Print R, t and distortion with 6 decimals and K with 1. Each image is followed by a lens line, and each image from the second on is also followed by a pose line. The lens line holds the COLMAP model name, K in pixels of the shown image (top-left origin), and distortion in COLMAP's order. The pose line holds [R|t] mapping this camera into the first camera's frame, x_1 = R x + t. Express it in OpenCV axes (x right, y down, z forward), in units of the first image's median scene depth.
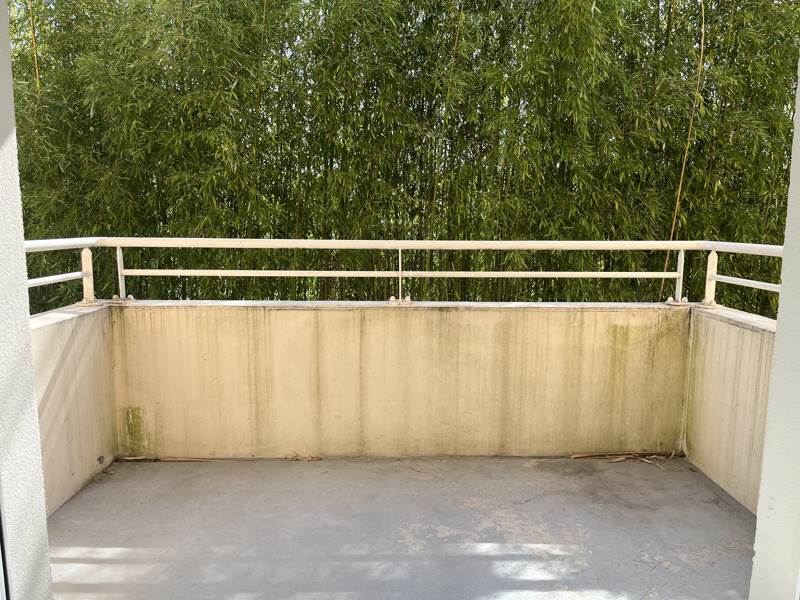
lens RADIAL K [[608.8, 0, 399.5], [0, 608.8, 305.1], [0, 0, 1]] dist [0.007748, 0.001503]
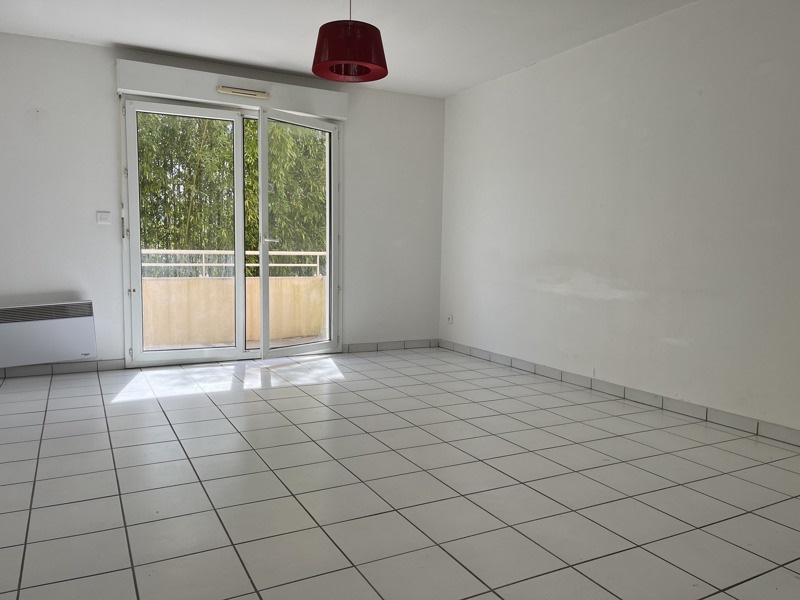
lens RADIAL K [[608.8, 0, 399.5], [0, 608.8, 305.1], [0, 0, 1]] dist [0.007748, 0.001503]
pose [[0.891913, -0.034757, 0.450869, -0.391905], [0.055850, 0.997875, -0.033558, 0.225661], [-0.448745, 0.055112, 0.891959, -1.424130]]
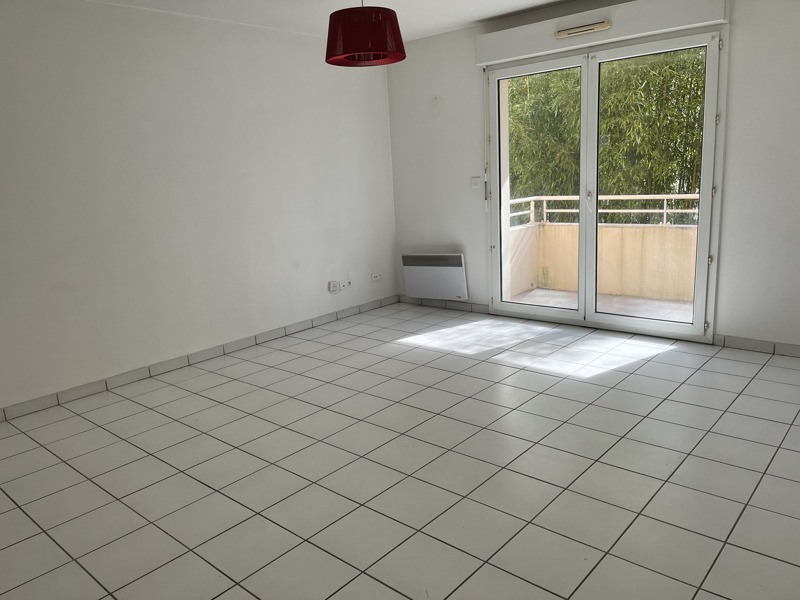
lens RADIAL K [[608.8, 0, 399.5], [0, 608.8, 305.1], [0, 0, 1]] dist [0.007748, 0.001503]
pose [[0.734953, 0.099984, -0.670706, 0.775455], [-0.032486, 0.993126, 0.112451, 0.064617], [0.677339, -0.060857, 0.733149, -1.181096]]
